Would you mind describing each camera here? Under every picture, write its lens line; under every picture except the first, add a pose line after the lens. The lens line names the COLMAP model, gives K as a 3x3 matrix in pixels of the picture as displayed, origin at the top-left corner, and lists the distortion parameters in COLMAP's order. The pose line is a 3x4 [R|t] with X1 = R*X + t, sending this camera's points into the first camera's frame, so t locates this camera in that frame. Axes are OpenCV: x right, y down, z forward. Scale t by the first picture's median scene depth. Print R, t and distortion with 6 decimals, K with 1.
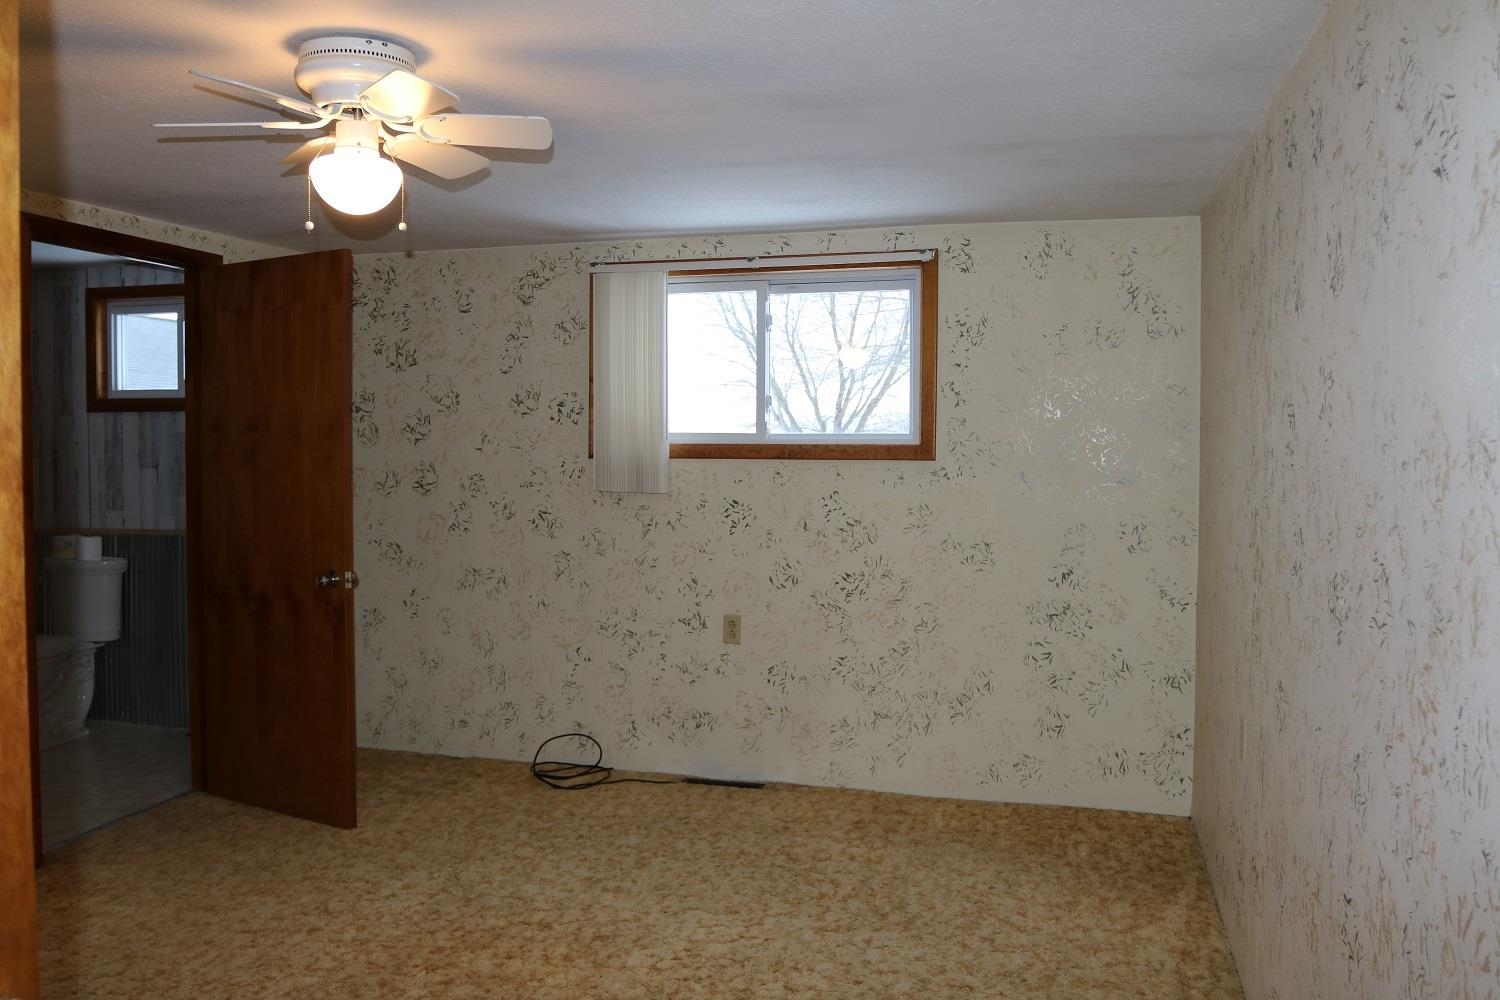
lens RADIAL K [[1173.4, 0, 749.2], [0, 1173.4, 482.7], [0, 0, 1]] dist [-0.089735, 0.051170]
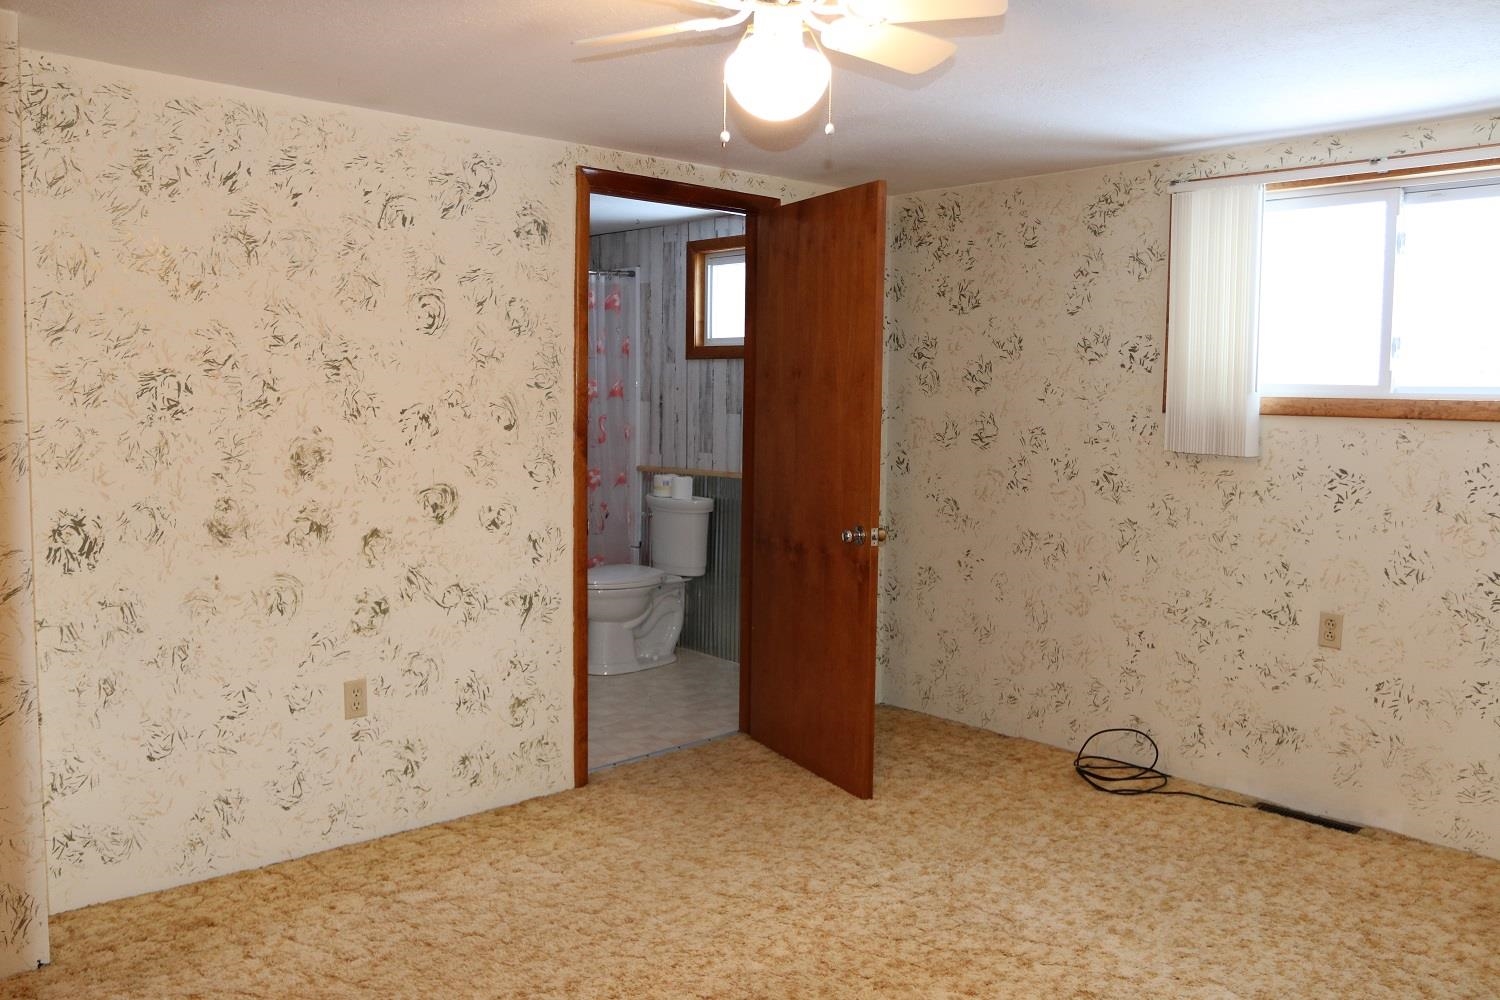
lens RADIAL K [[1173.4, 0, 749.2], [0, 1173.4, 482.7], [0, 0, 1]] dist [-0.089735, 0.051170]
pose [[0.852299, 0.048910, -0.520763, 0.052359], [-0.027403, 0.998427, 0.048923, -0.003007], [0.522337, -0.027427, 0.852298, 0.128299]]
